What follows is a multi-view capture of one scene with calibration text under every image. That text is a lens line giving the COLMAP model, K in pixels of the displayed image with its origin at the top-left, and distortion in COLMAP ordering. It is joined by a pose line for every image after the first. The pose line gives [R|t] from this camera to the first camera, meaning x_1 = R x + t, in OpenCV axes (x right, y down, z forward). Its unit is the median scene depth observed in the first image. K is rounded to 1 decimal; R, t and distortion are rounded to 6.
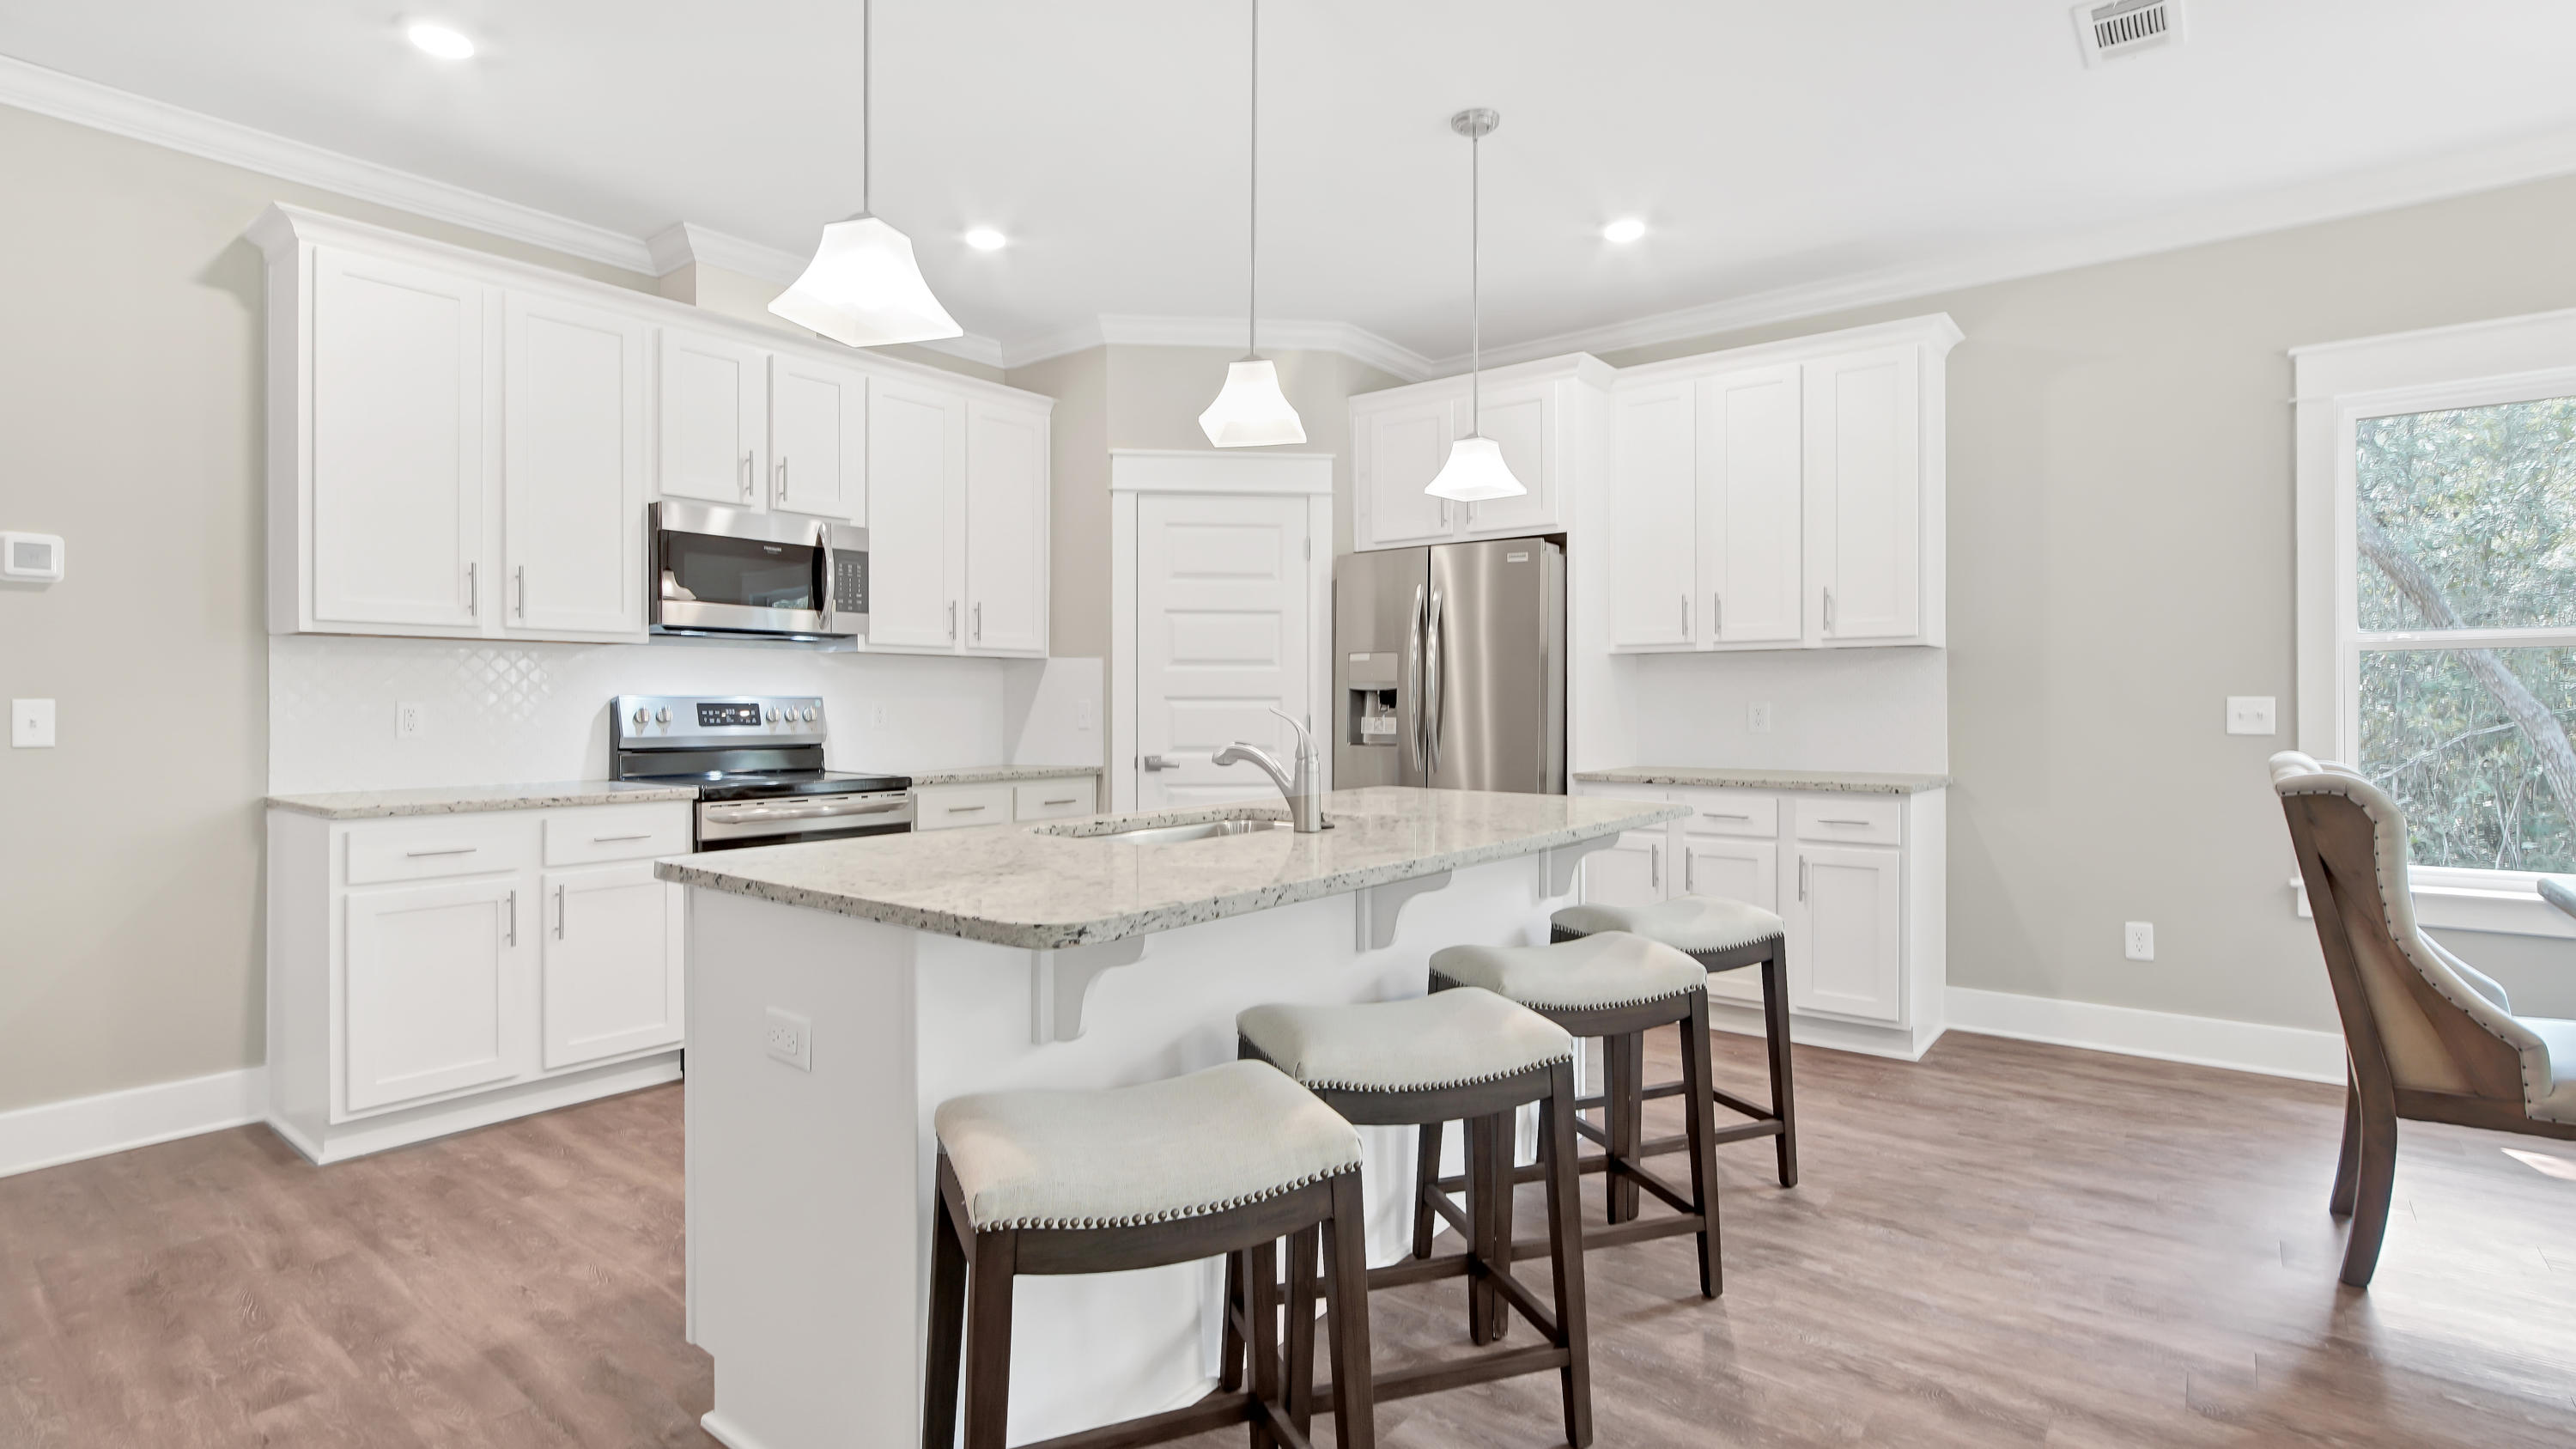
lens RADIAL K [[1204.2, 0, 1275.0], [0, 1204.2, 704.8], [0, 0, 1]] dist [-0.009498, 0.000200]
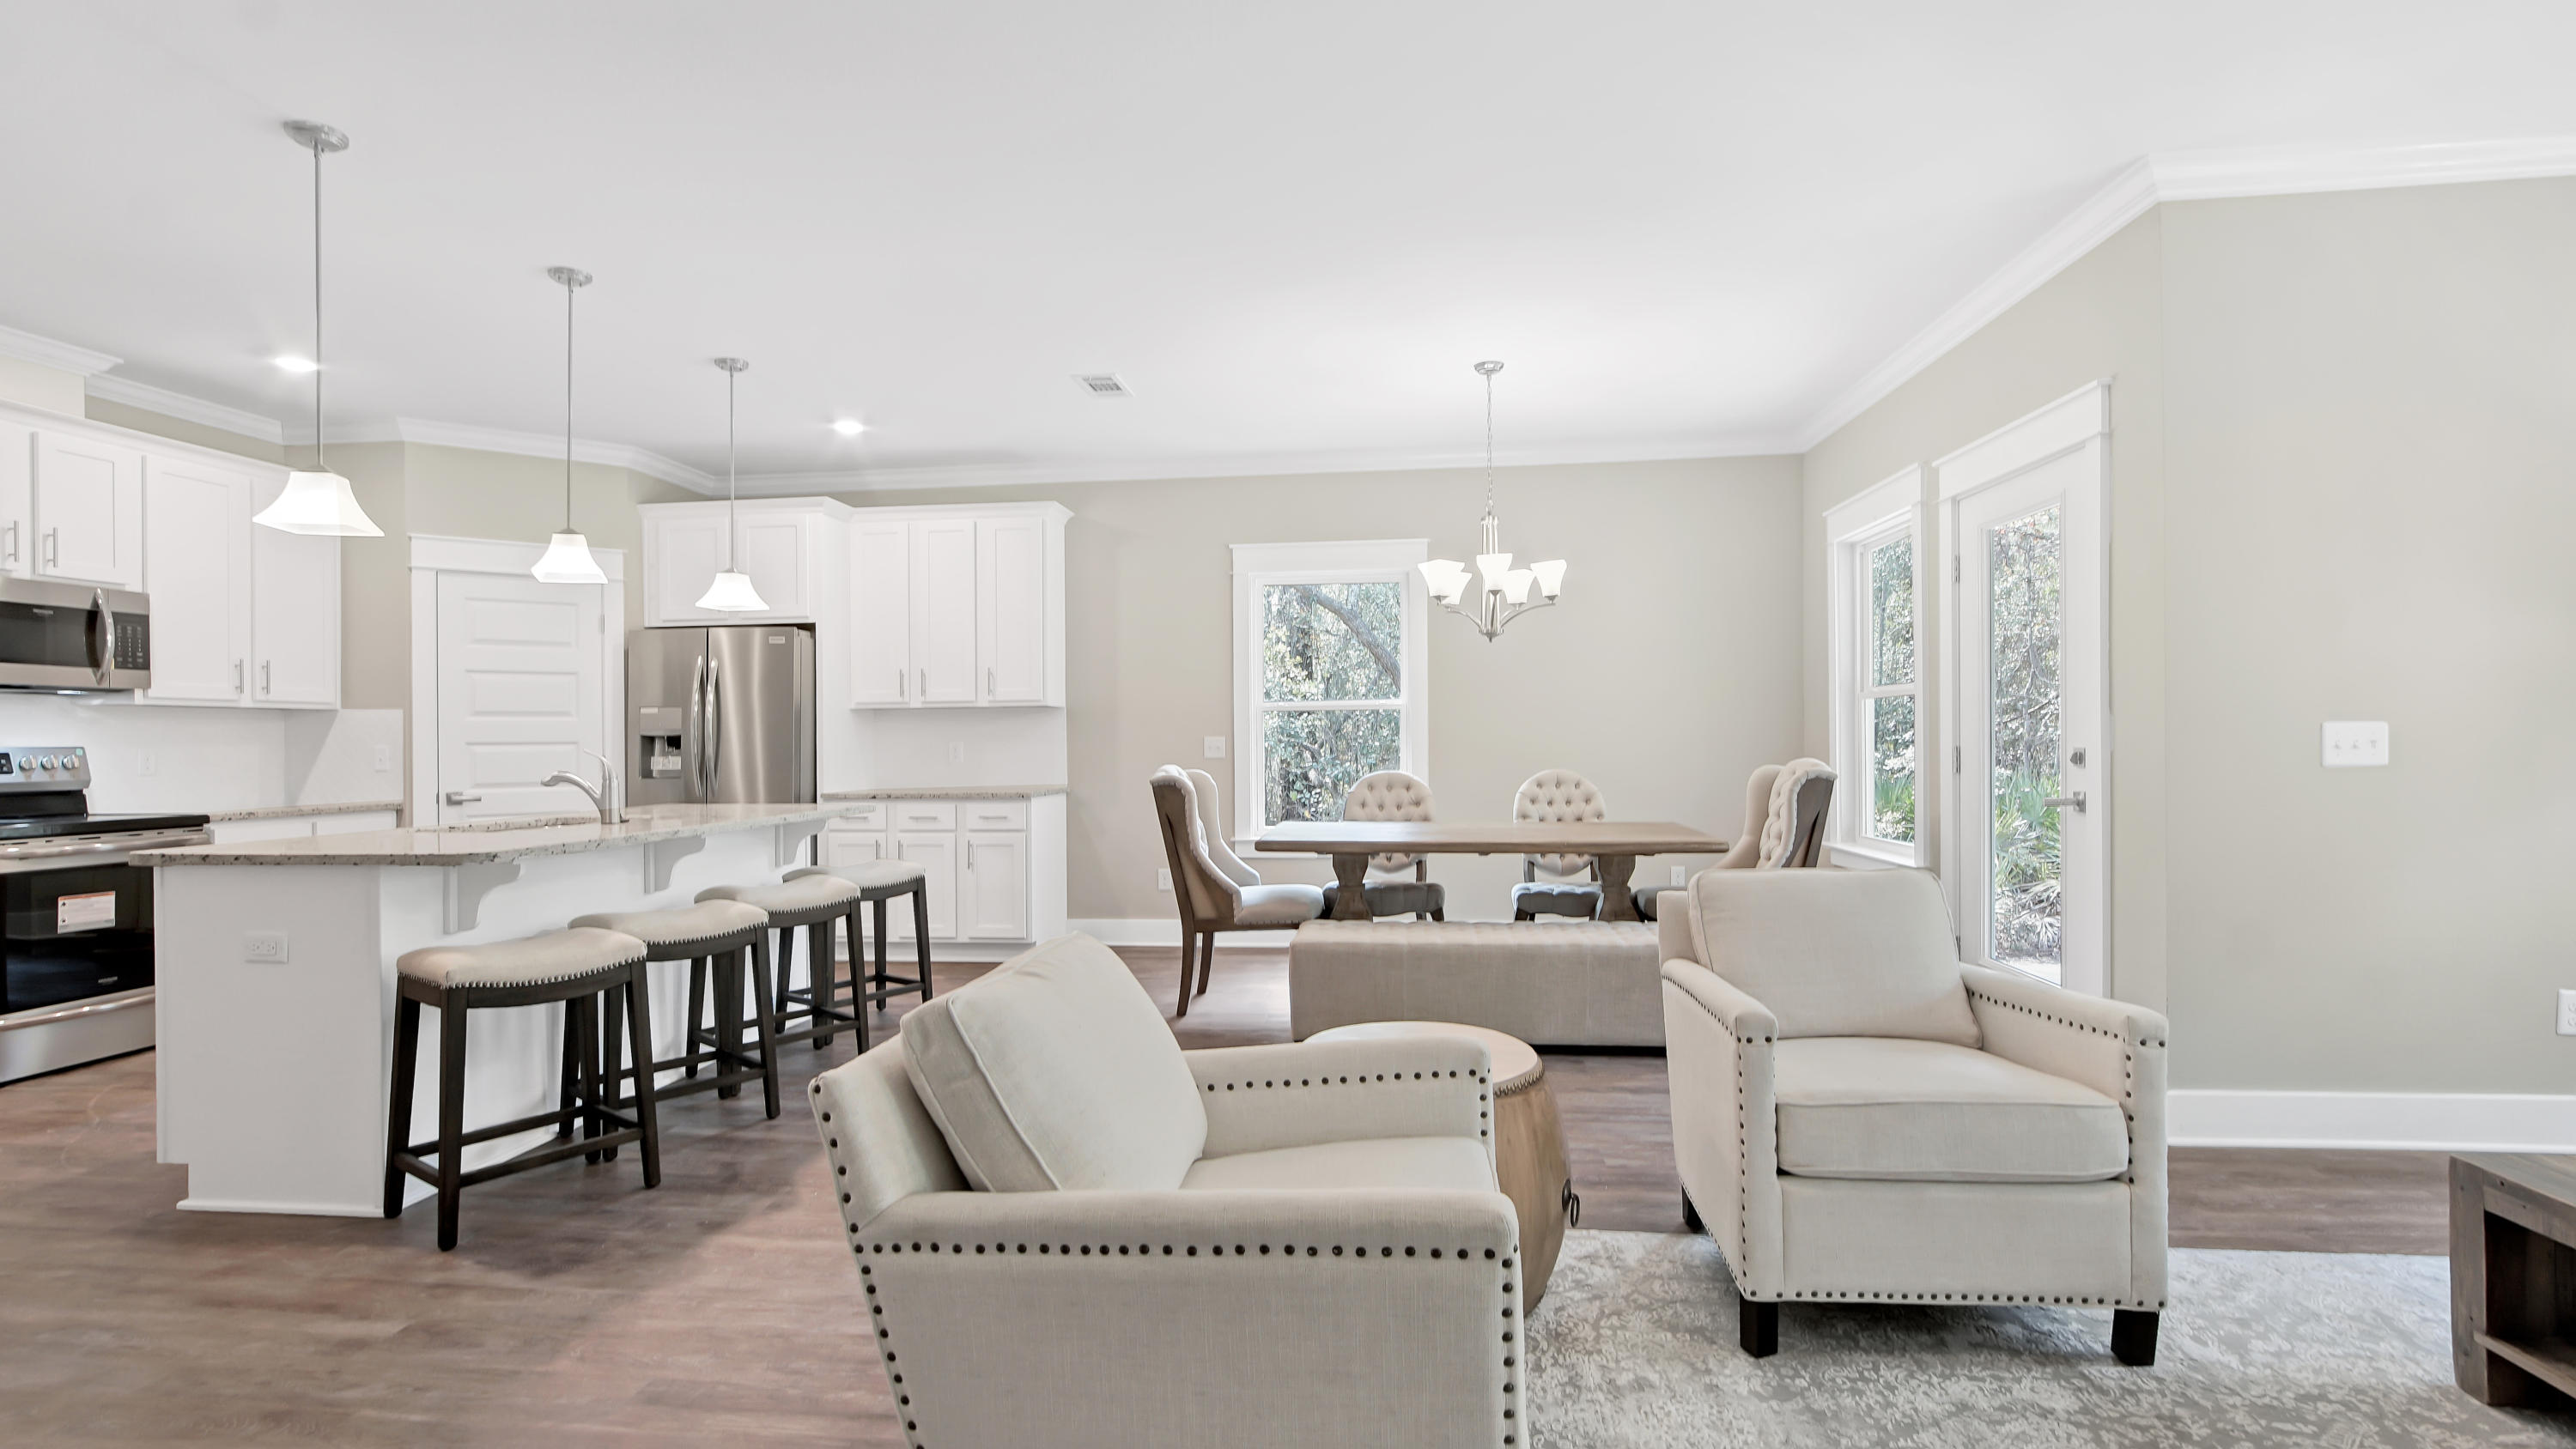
lens RADIAL K [[1167.9, 0, 1284.7], [0, 1167.9, 734.4], [0, 0, 1]] dist [-0.010169, 0.000564]
pose [[0.844208, -0.006104, 0.535981, -0.026380], [0.010597, 0.999930, -0.005302, 0.000017], [-0.535911, 0.010156, 0.844213, -0.465662]]
